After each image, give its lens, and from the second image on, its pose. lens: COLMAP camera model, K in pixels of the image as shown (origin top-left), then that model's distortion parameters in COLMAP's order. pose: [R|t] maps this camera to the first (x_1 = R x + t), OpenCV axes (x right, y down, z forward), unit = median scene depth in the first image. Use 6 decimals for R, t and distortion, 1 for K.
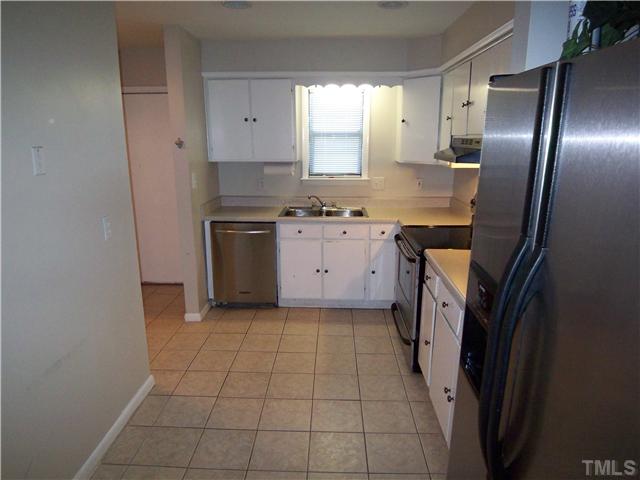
lens RADIAL K [[432.6, 0, 324.3], [0, 432.6, 244.7], [0, 0, 1]] dist [0.006014, -0.018899]
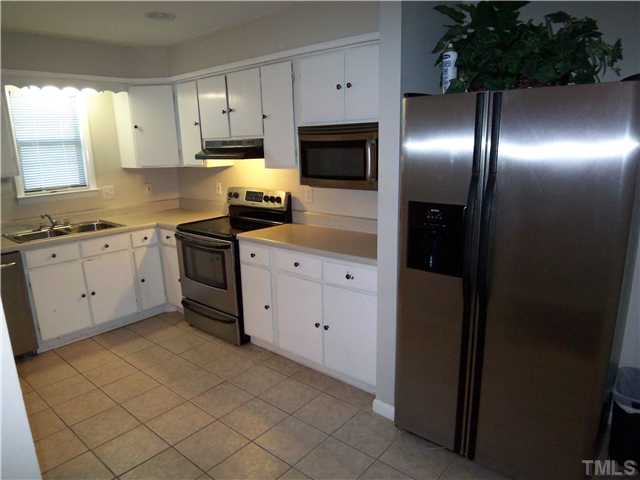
lens RADIAL K [[432.6, 0, 322.9], [0, 432.6, 238.4], [0, 0, 1]] dist [0.006014, -0.018899]
pose [[0.638444, -0.191594, 0.745440, -0.338084], [0.219570, 0.973613, 0.062185, -0.000289], [-0.737684, 0.123974, 0.663666, 0.042824]]
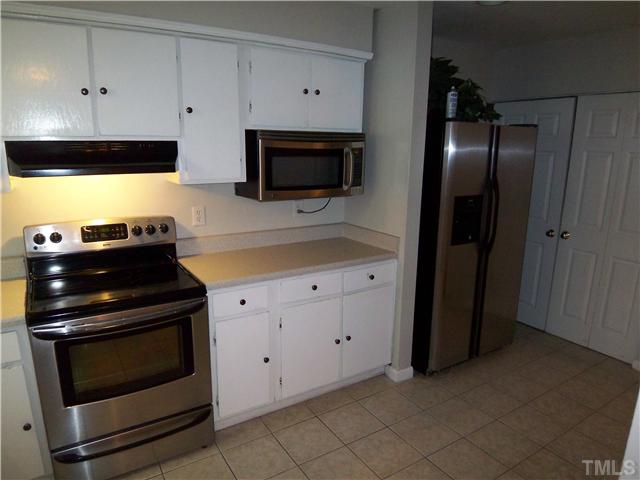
lens RADIAL K [[432.6, 0, 319.4], [0, 432.6, 241.7], [0, 0, 1]] dist [0.006014, -0.018899]
pose [[-0.541460, -0.205154, 0.815312, -0.347741], [0.188934, 0.915273, 0.355781, -0.199647], [-0.819222, 0.346681, -0.456823, 0.778444]]
